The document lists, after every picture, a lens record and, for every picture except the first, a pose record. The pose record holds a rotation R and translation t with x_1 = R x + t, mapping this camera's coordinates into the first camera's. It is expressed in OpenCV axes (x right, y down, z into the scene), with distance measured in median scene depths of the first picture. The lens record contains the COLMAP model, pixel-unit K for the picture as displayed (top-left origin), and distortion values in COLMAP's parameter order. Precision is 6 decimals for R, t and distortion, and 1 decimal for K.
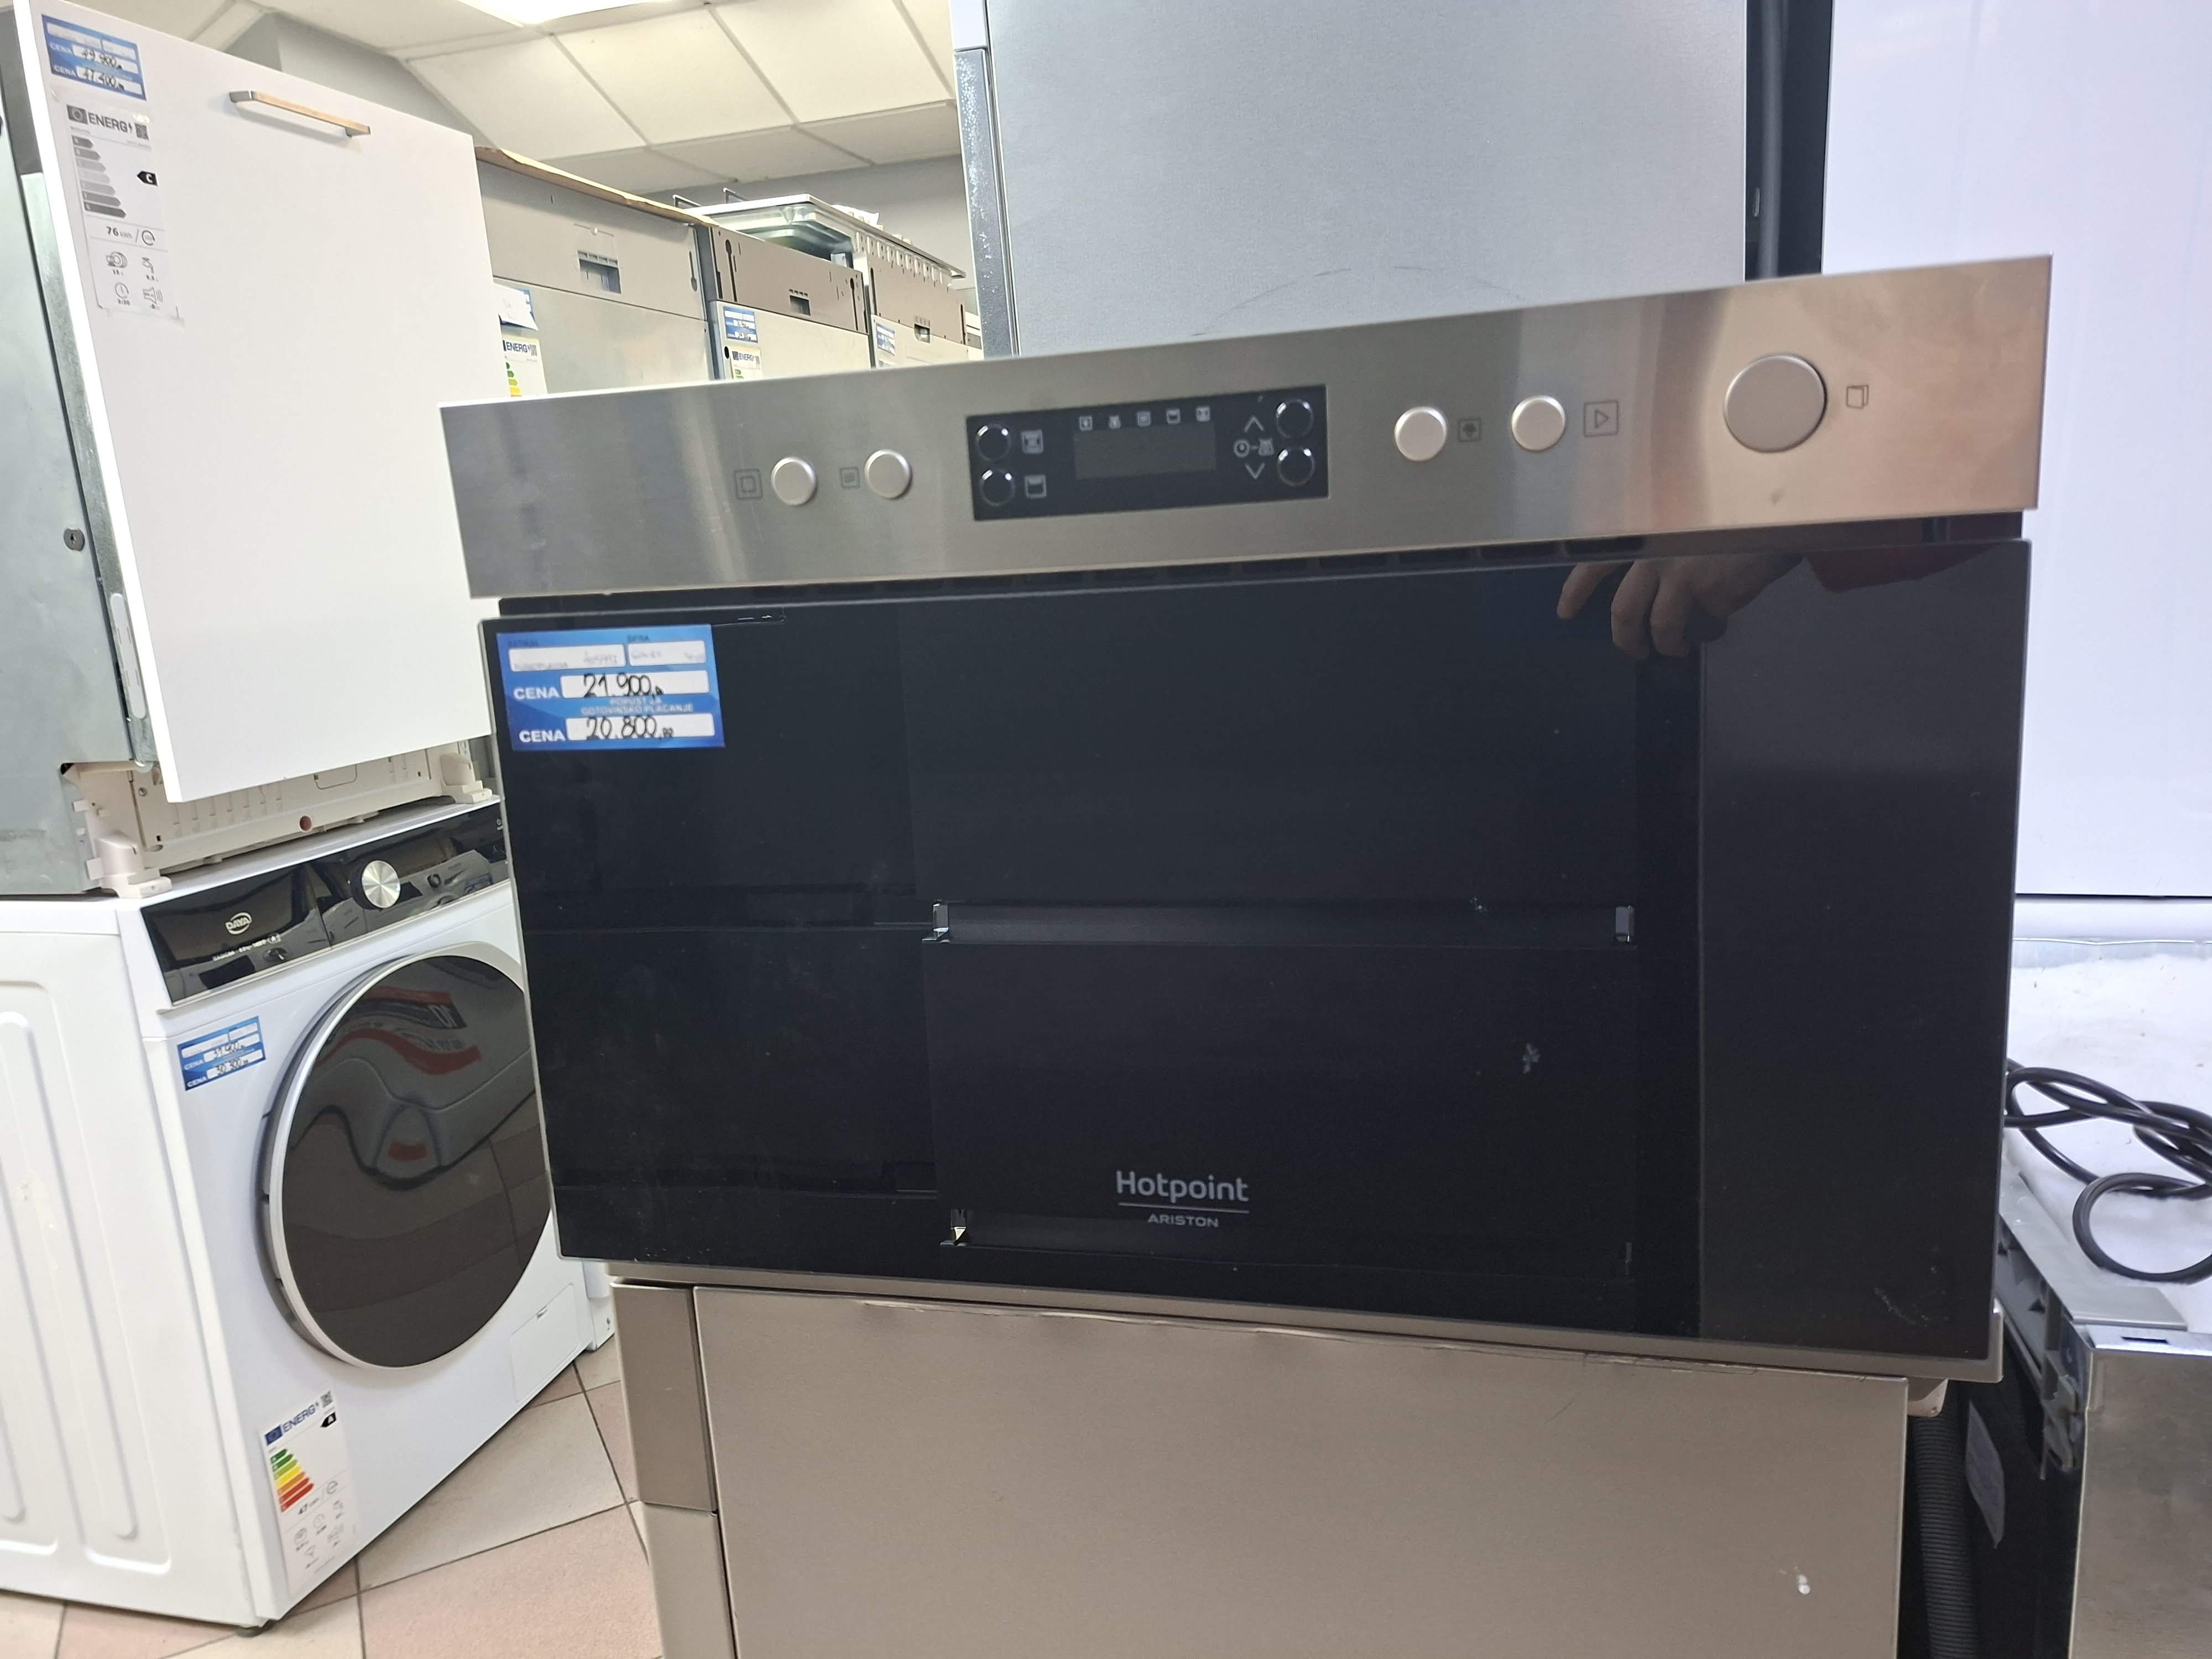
lens RADIAL K [[1589.0, 0, 1097.9], [0, 1589.0, 770.0], [0, 0, 1]] dist [0.018011, -0.045236]
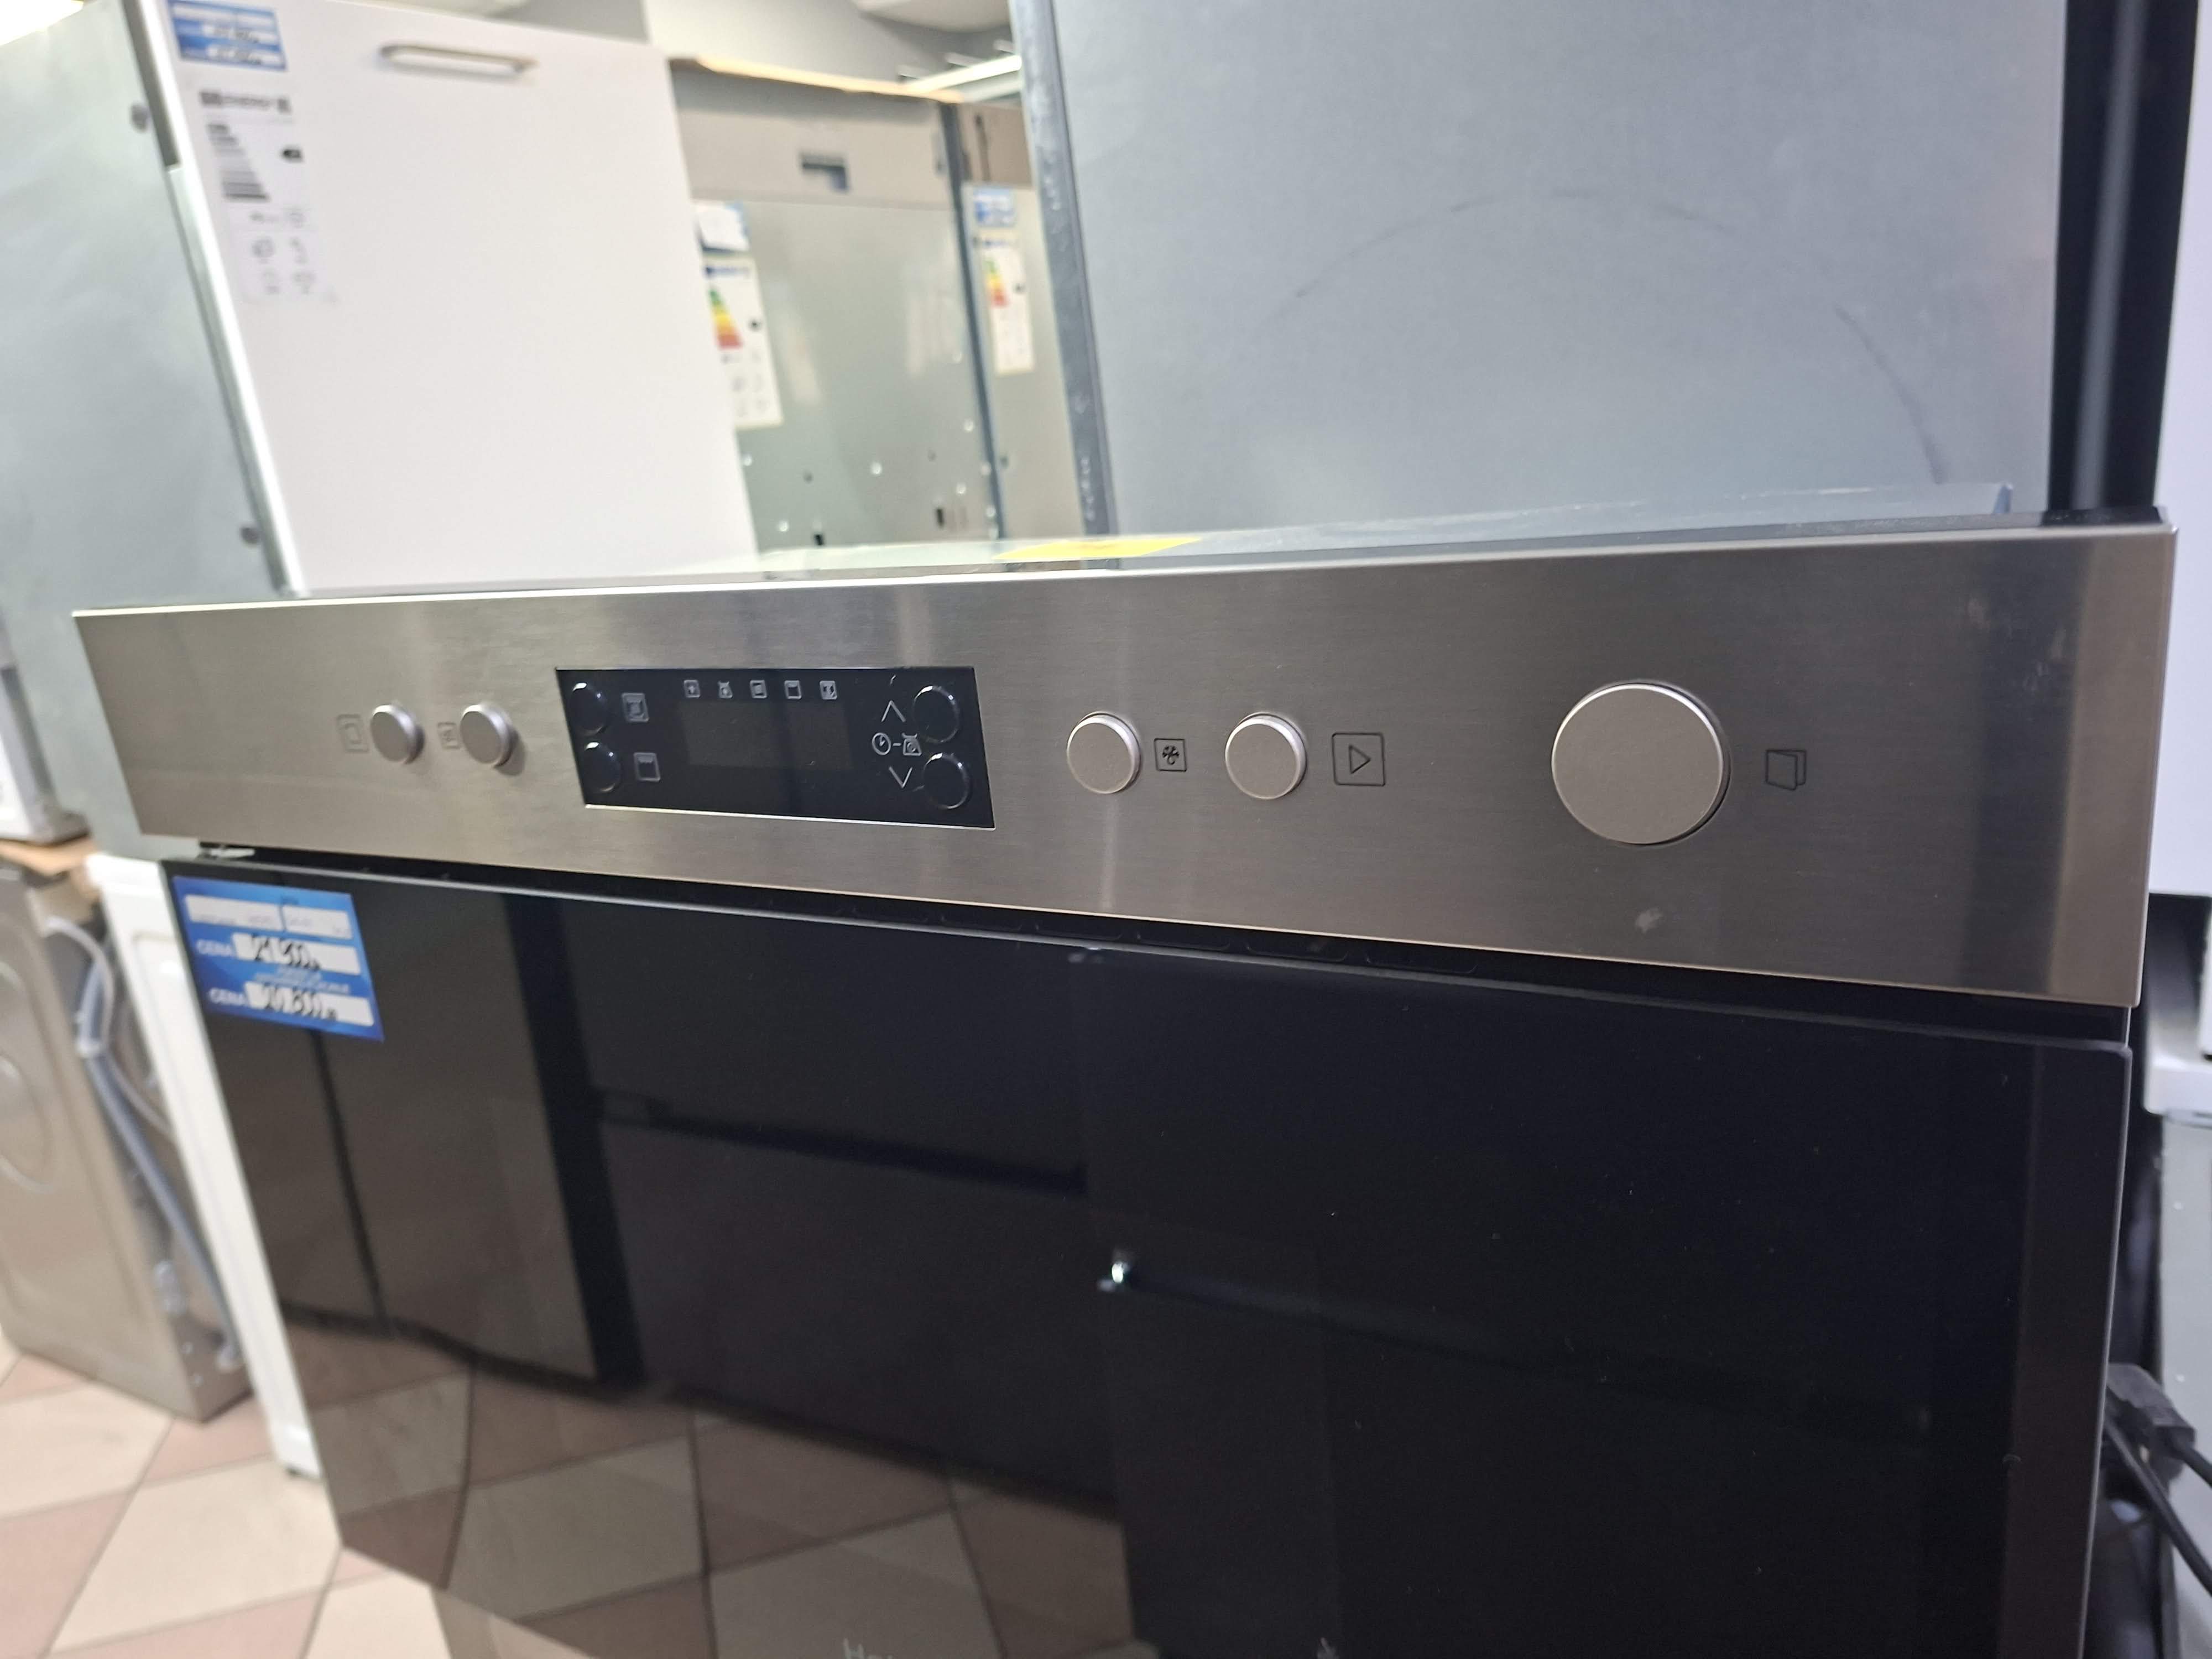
lens RADIAL K [[1589.0, 0, 1033.5], [0, 1589.0, 813.2], [0, 0, 1]] dist [0.018011, -0.045236]
pose [[0.962392, 0.026009, -0.270416, 0.291683], [0.009528, 0.991562, 0.129281, -0.226269], [0.271497, -0.126995, 0.954024, 0.330458]]
